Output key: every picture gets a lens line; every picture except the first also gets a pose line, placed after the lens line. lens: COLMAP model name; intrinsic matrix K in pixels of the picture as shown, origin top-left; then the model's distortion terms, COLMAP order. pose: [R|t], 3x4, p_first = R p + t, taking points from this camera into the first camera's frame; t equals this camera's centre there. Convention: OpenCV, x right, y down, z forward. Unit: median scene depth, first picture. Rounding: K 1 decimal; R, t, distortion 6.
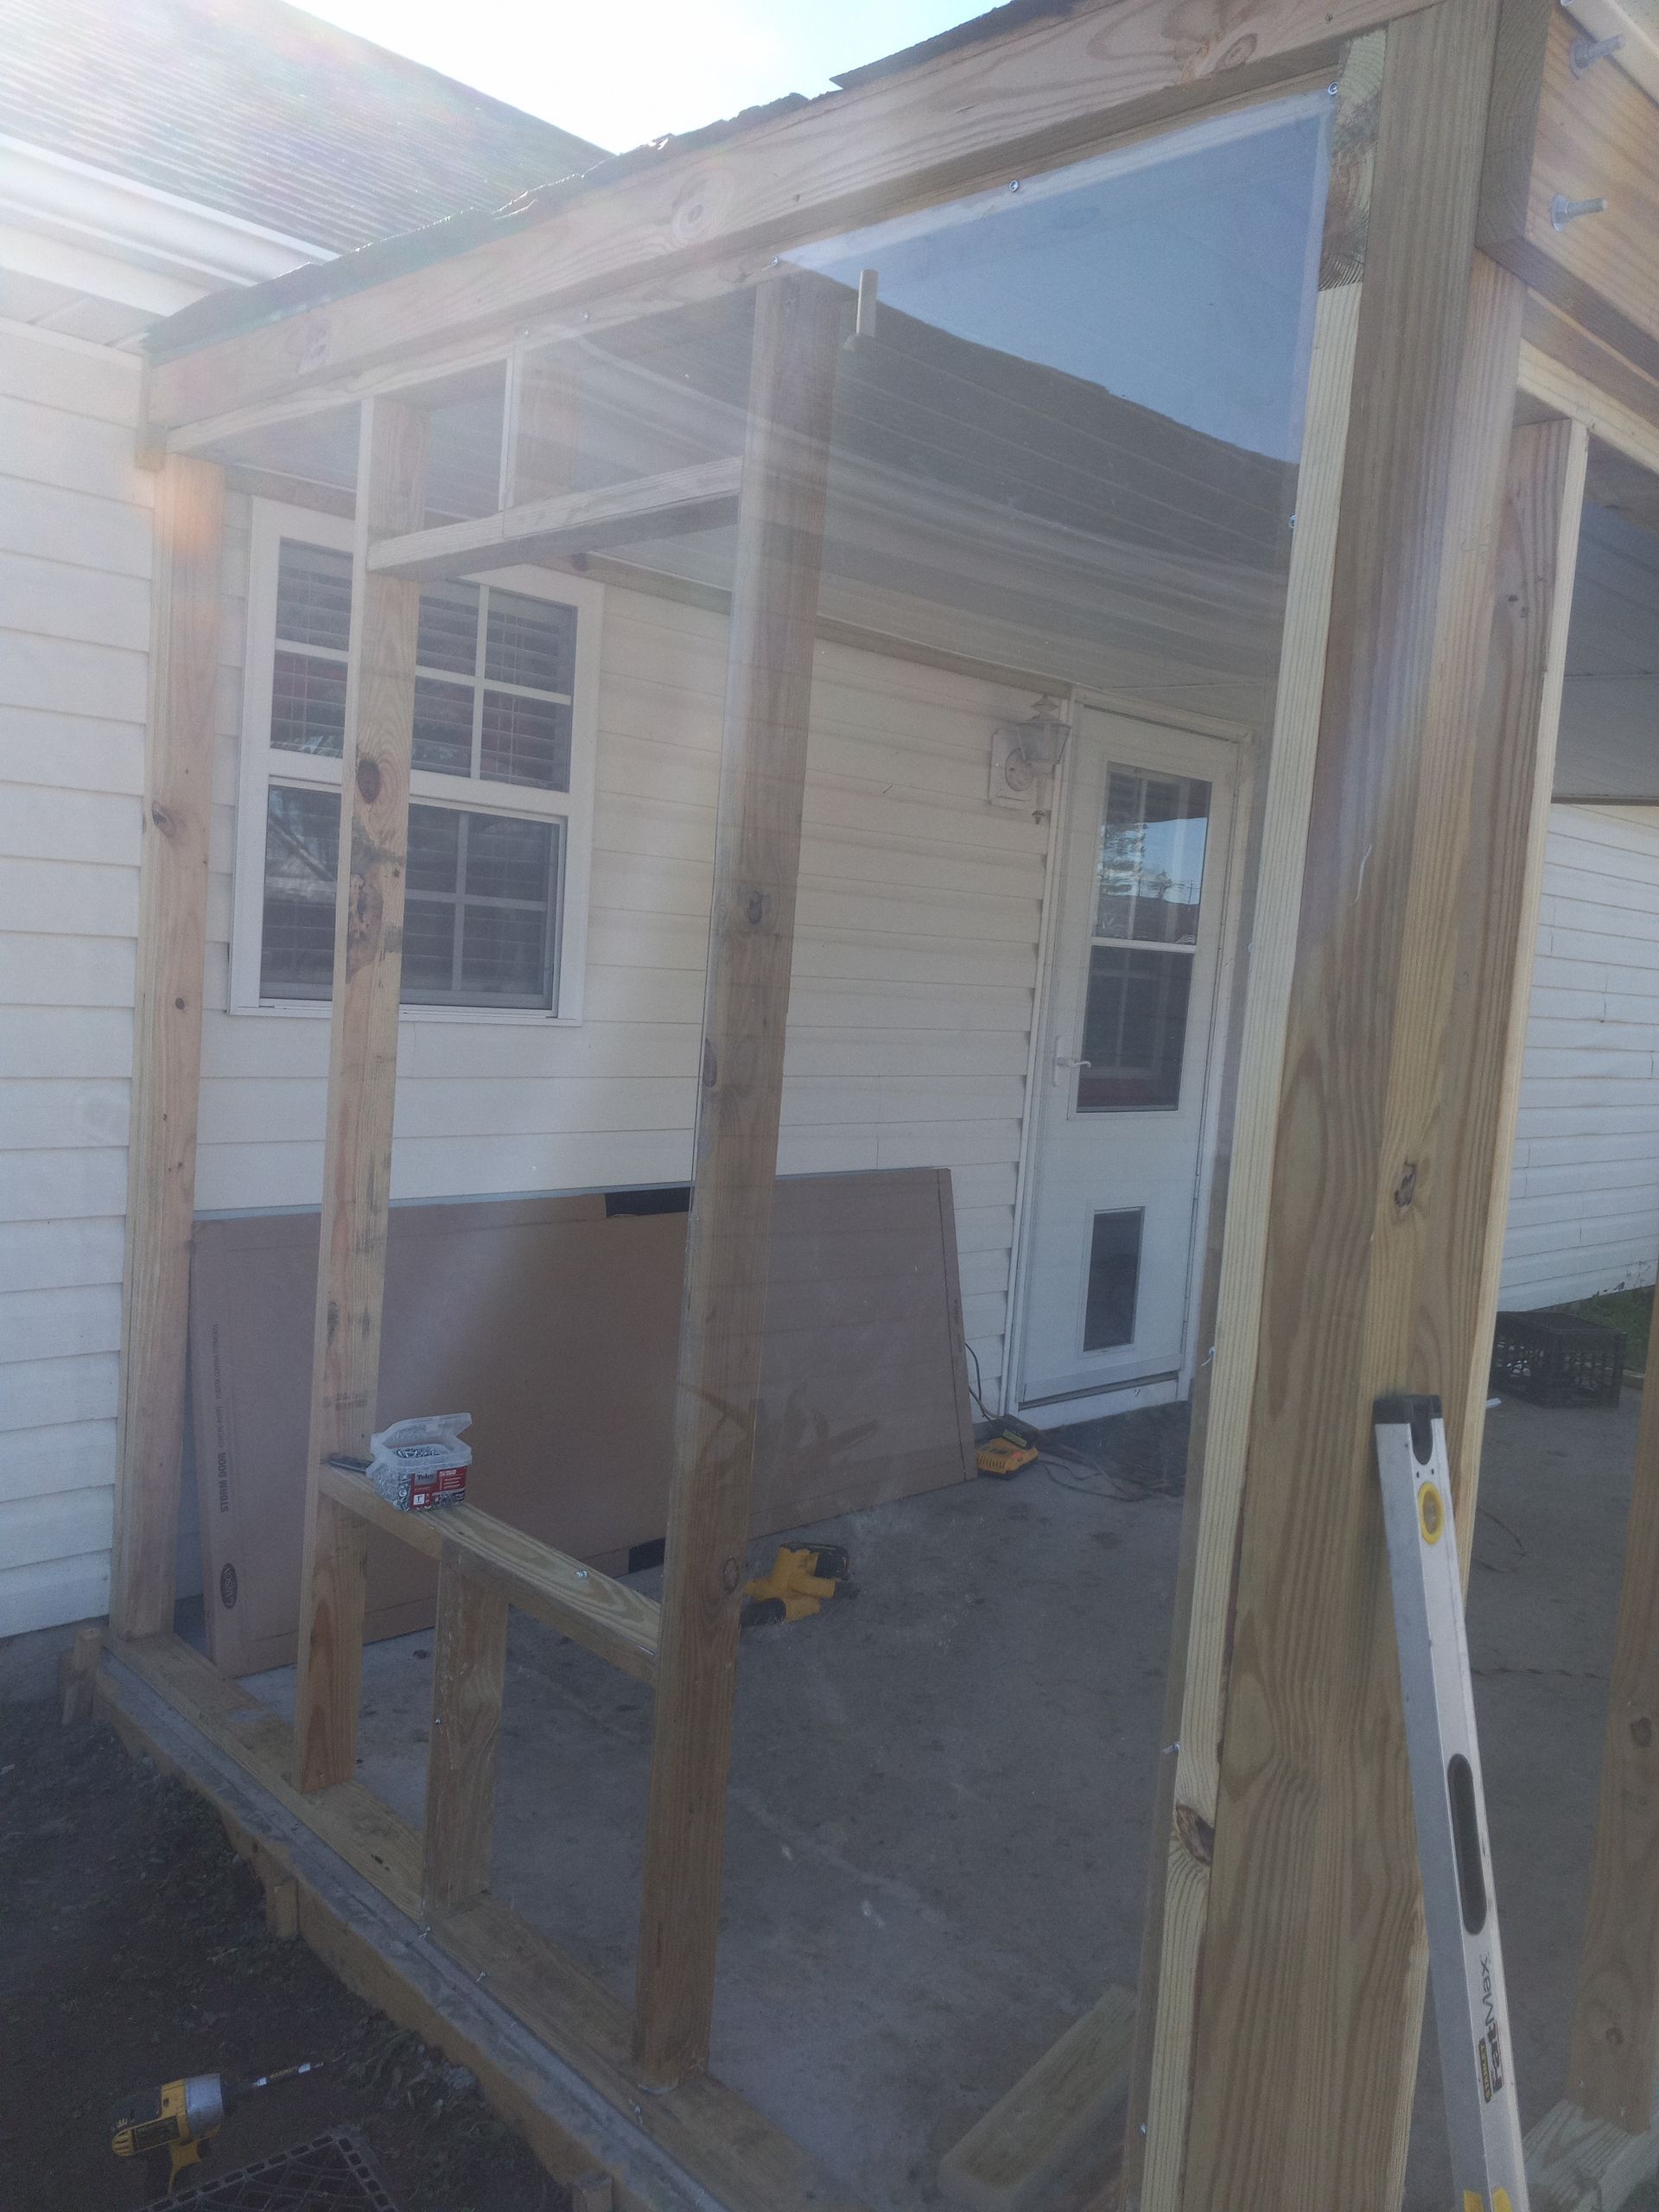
lens RADIAL K [[1752.9, 0, 829.5], [0, 1752.9, 1106.0], [0, 0, 1]] dist [0.018698, -0.004526]
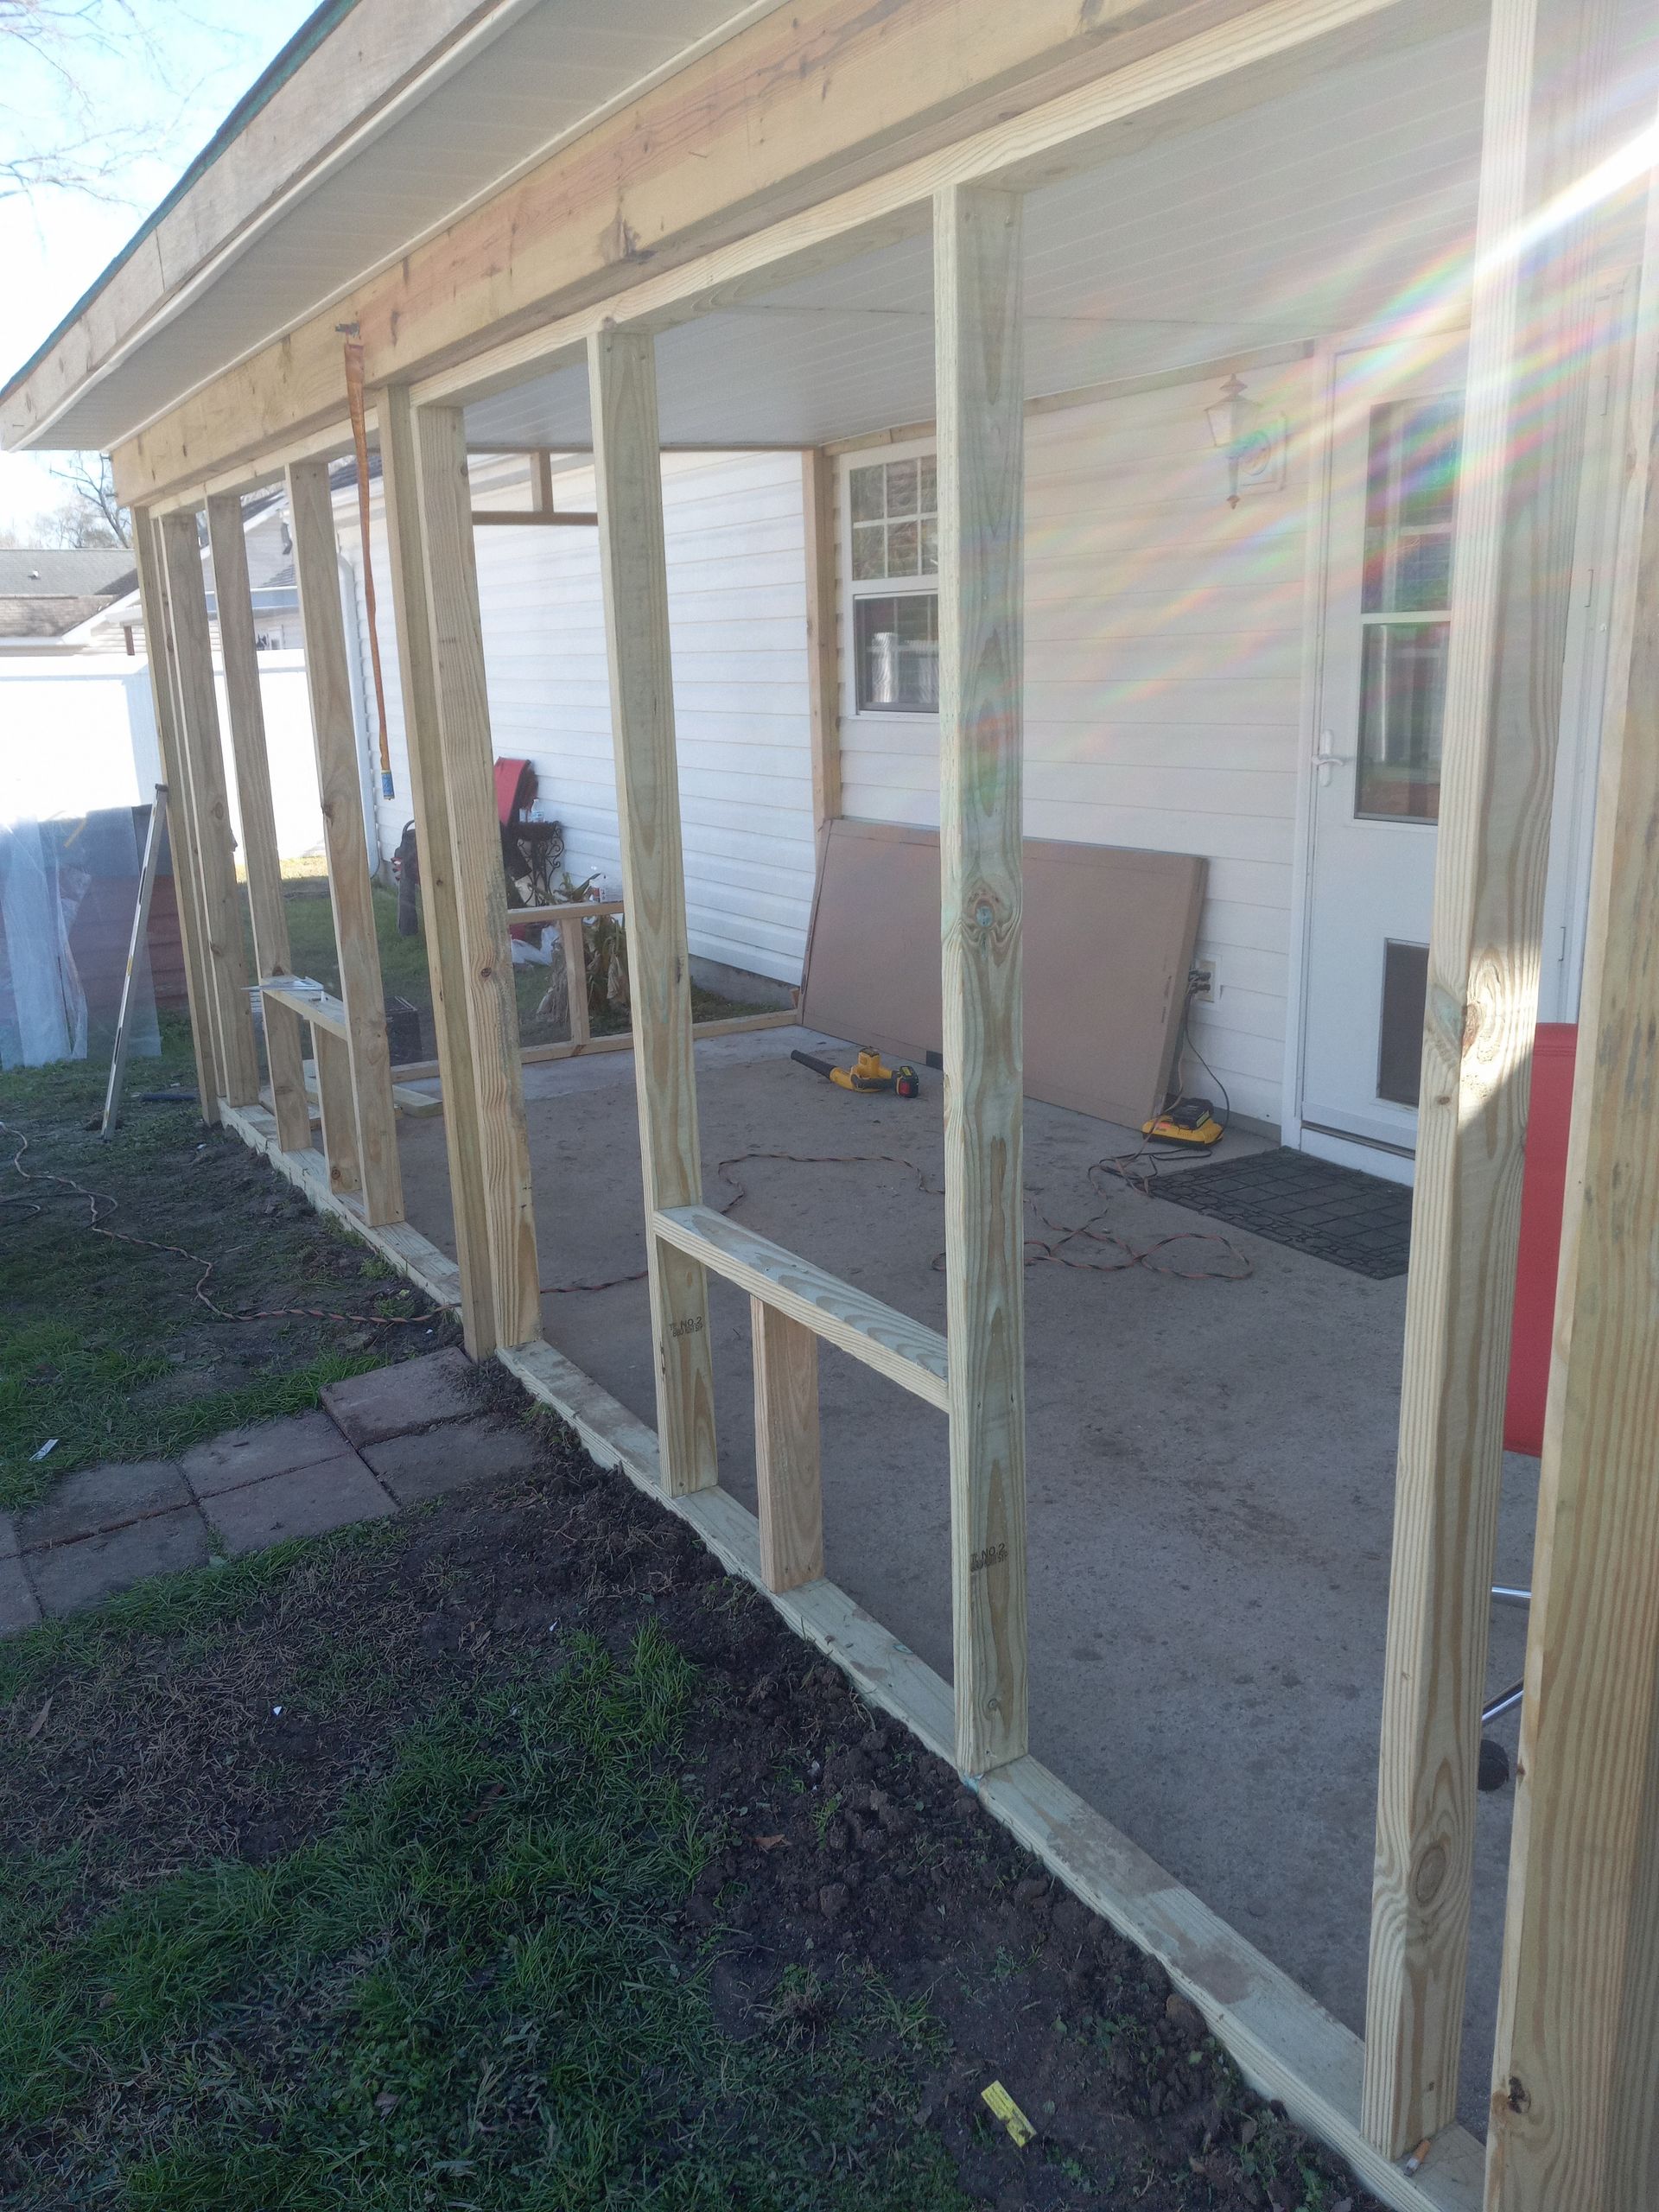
lens RADIAL K [[1752.9, 0, 829.5], [0, 1752.9, 1106.0], [0, 0, 1]] dist [0.018698, -0.004526]
pose [[-0.229800, 0.180691, -0.956317, 1.253657], [-0.075386, 0.976357, 0.202592, -0.017008], [0.970314, 0.118649, -0.210745, 1.084406]]
